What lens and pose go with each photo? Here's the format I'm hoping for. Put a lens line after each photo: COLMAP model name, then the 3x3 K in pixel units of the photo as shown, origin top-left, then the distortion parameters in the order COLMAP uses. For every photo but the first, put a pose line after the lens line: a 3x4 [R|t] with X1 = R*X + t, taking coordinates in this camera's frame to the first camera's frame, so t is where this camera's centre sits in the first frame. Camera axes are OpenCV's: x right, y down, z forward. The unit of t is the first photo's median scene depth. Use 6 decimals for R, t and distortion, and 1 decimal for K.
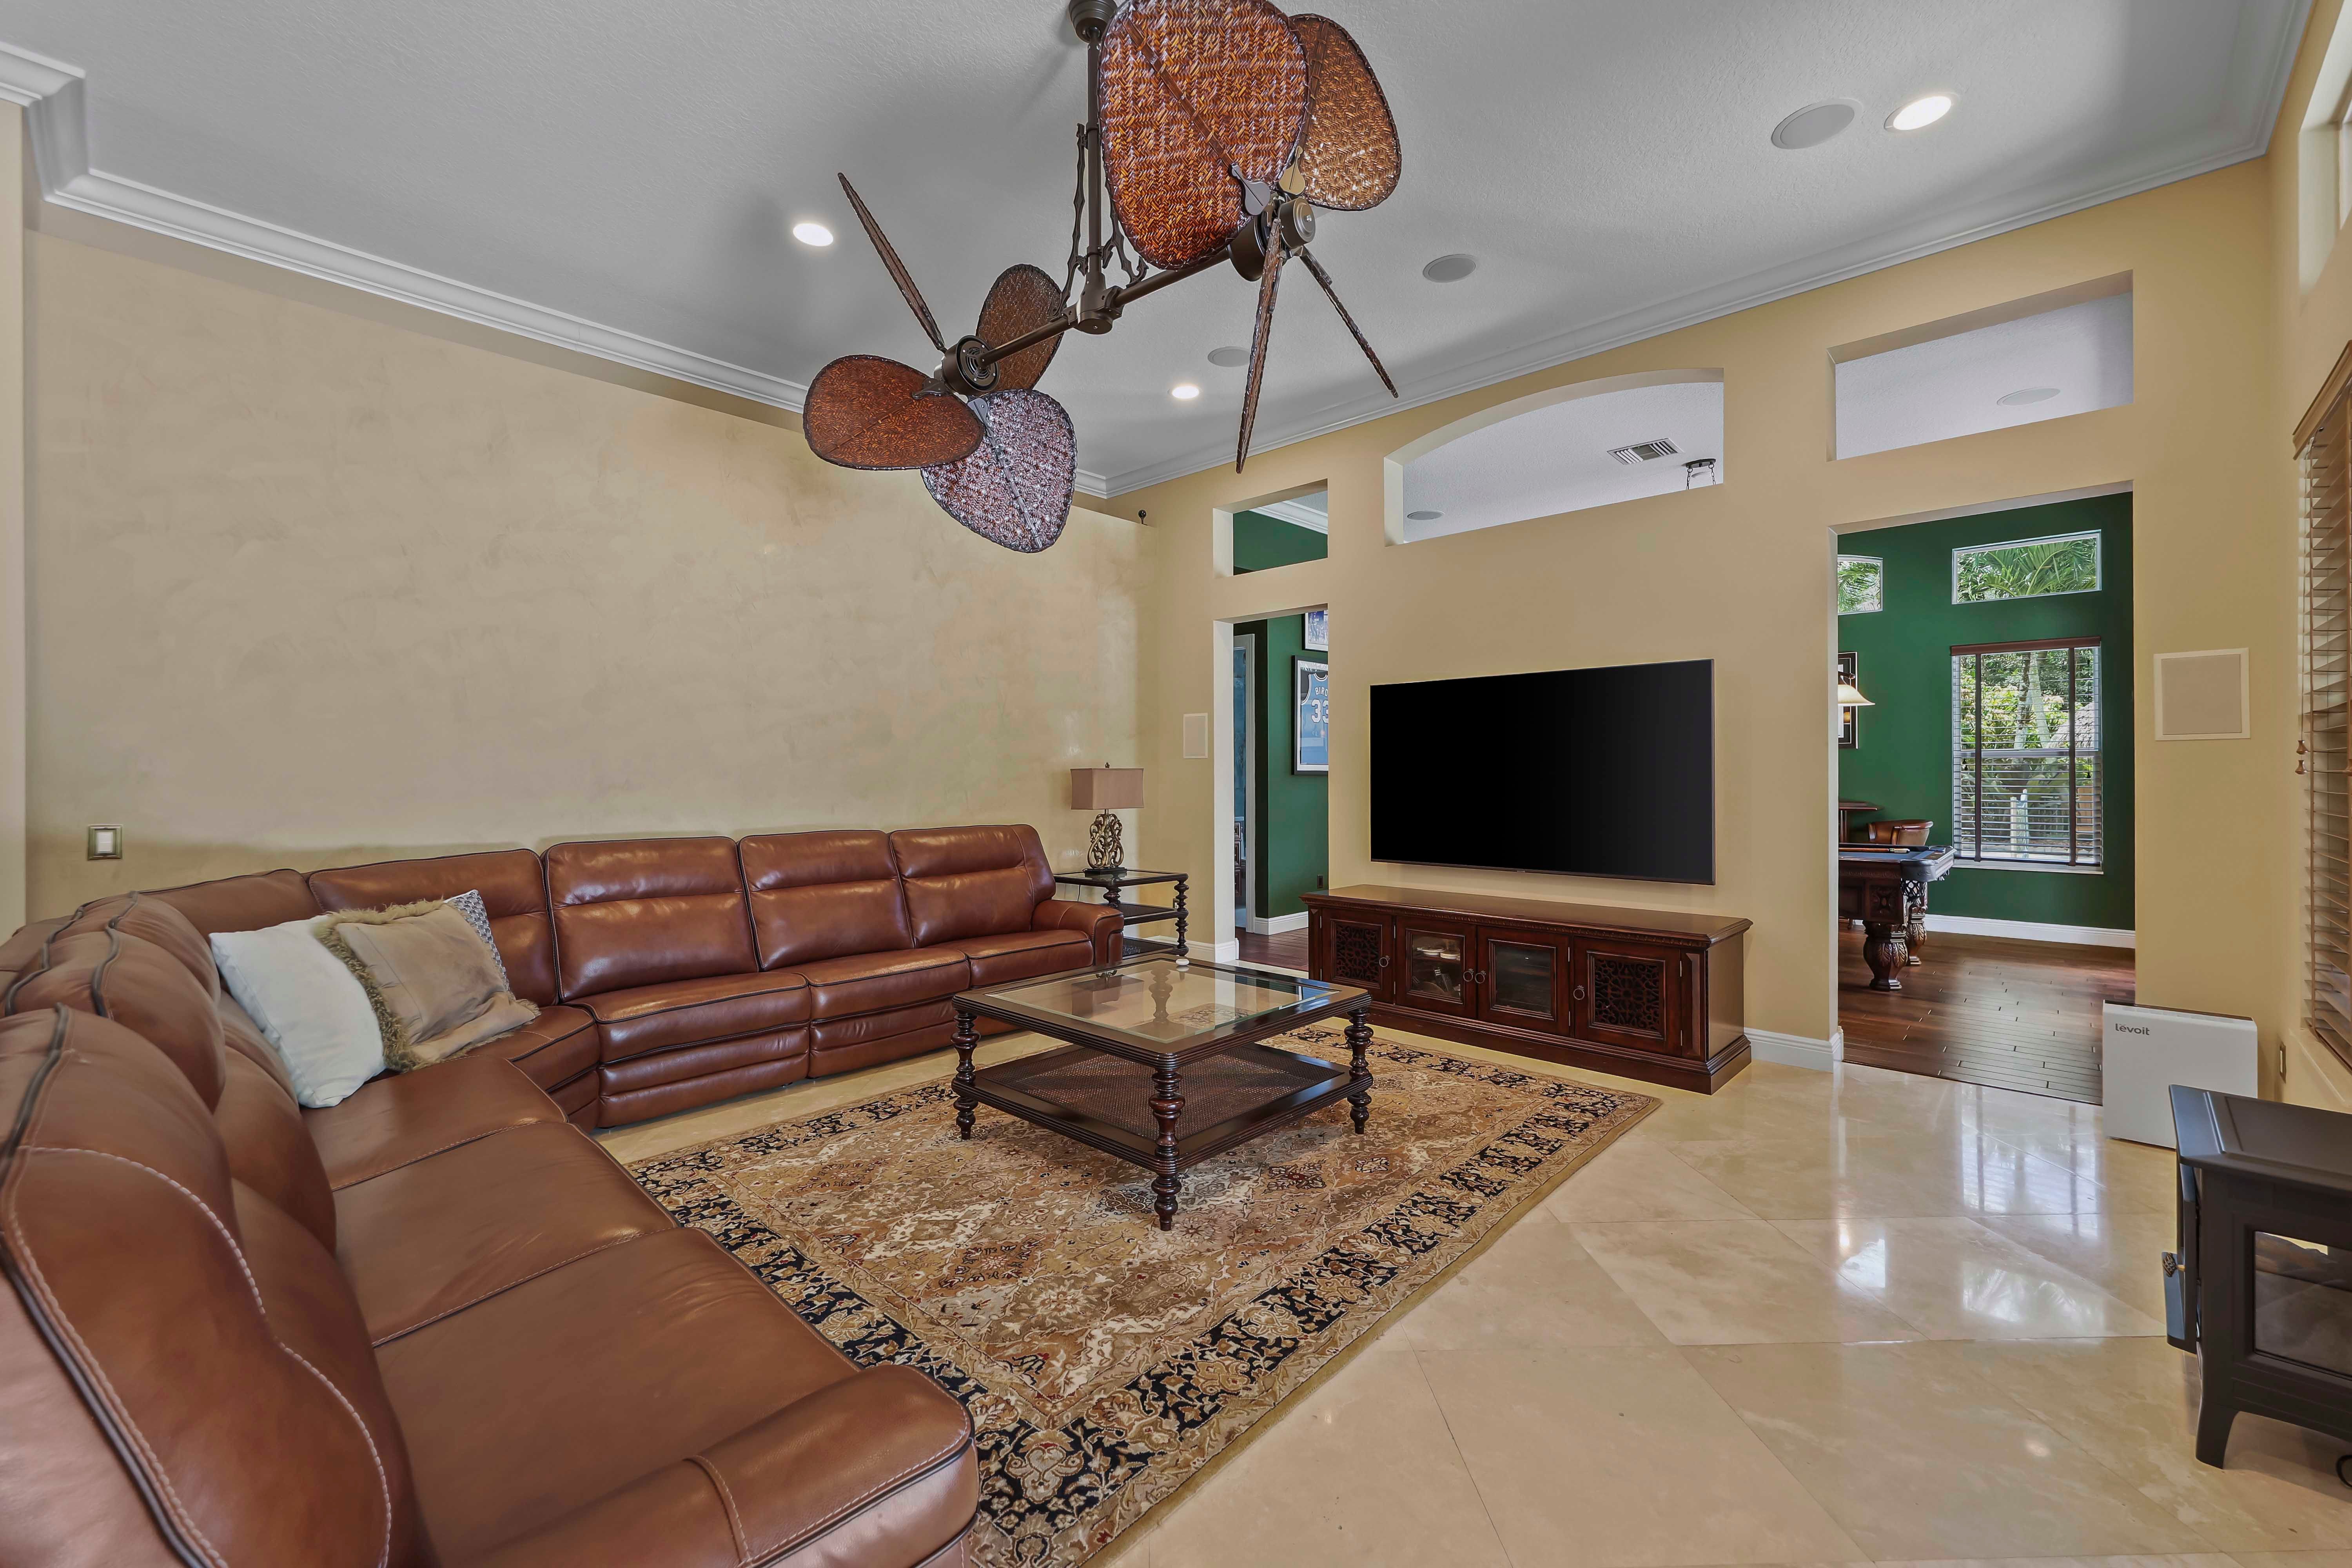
lens RADIAL K [[955.2, 0, 1179.1], [0, 955.2, 775.3], [0, 0, 1]] dist [0.001163, 0.000086]
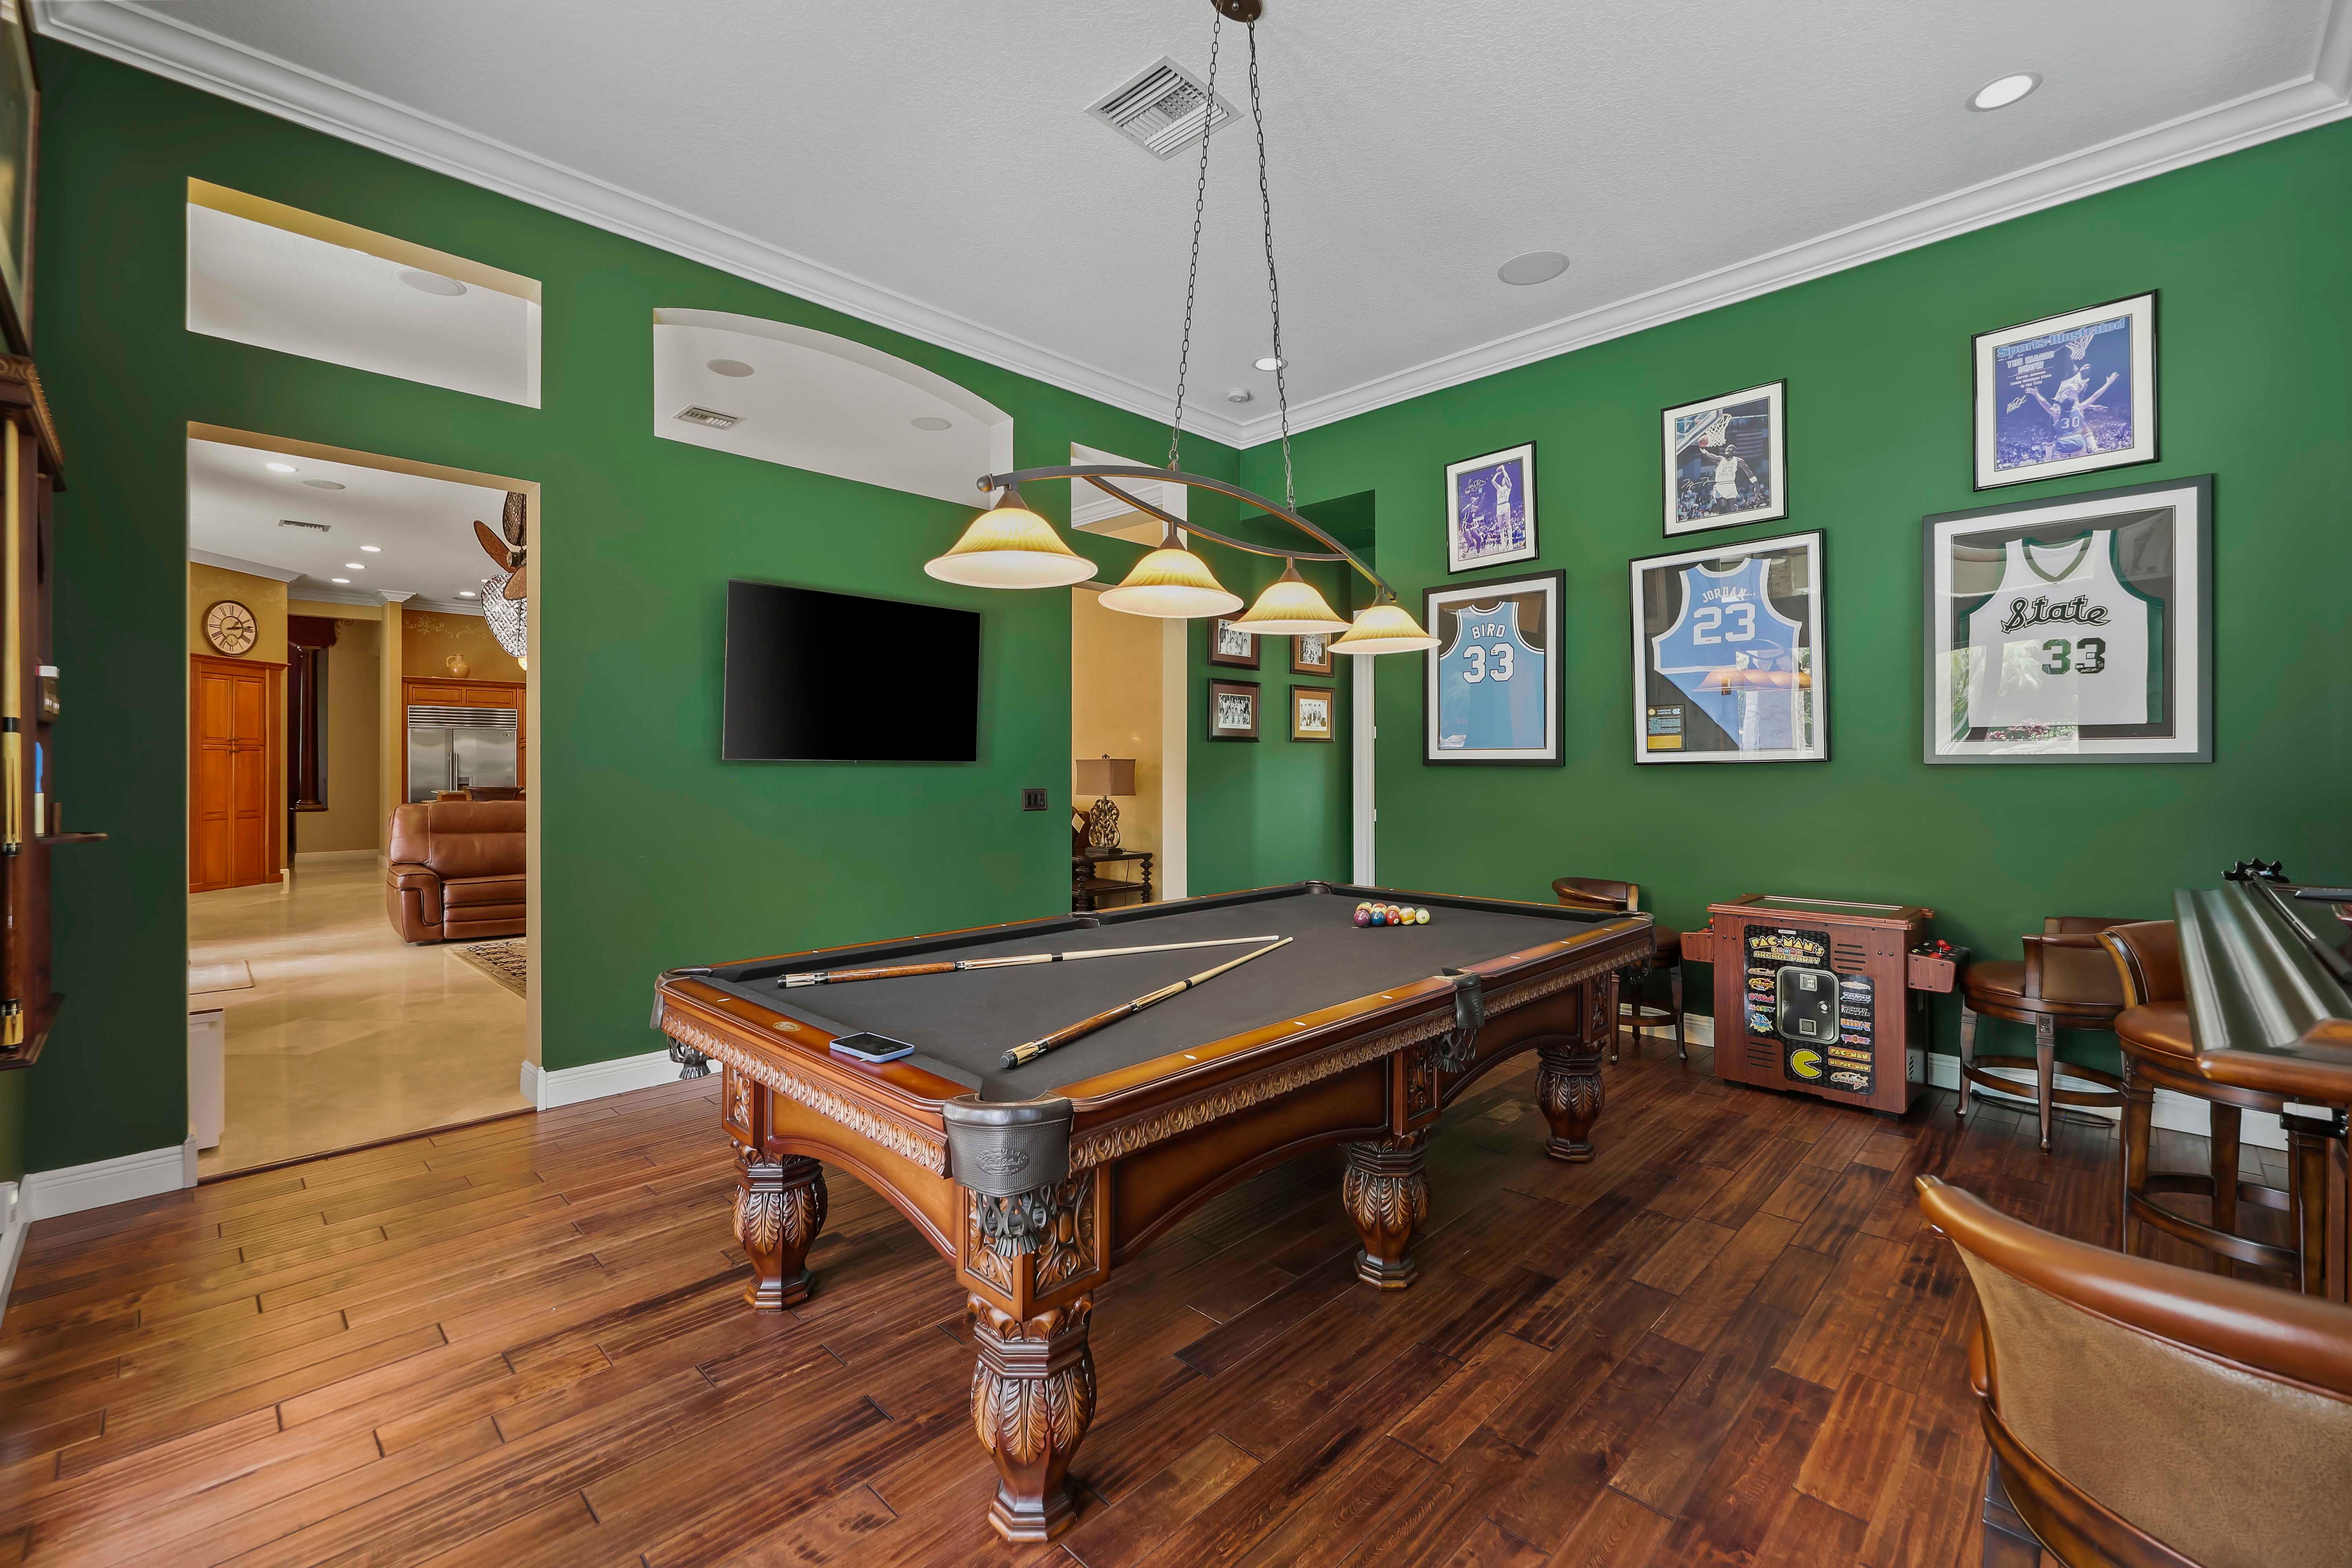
lens RADIAL K [[994.5, 0, 1180.8], [0, 994.5, 766.4], [0, 0, 1]] dist [0.001435, 0.000330]
pose [[-0.022055, 0.002321, -0.999754, 1.999733], [0.000625, 0.999997, 0.002308, -0.002276], [0.999757, -0.000574, -0.022057, 2.040342]]
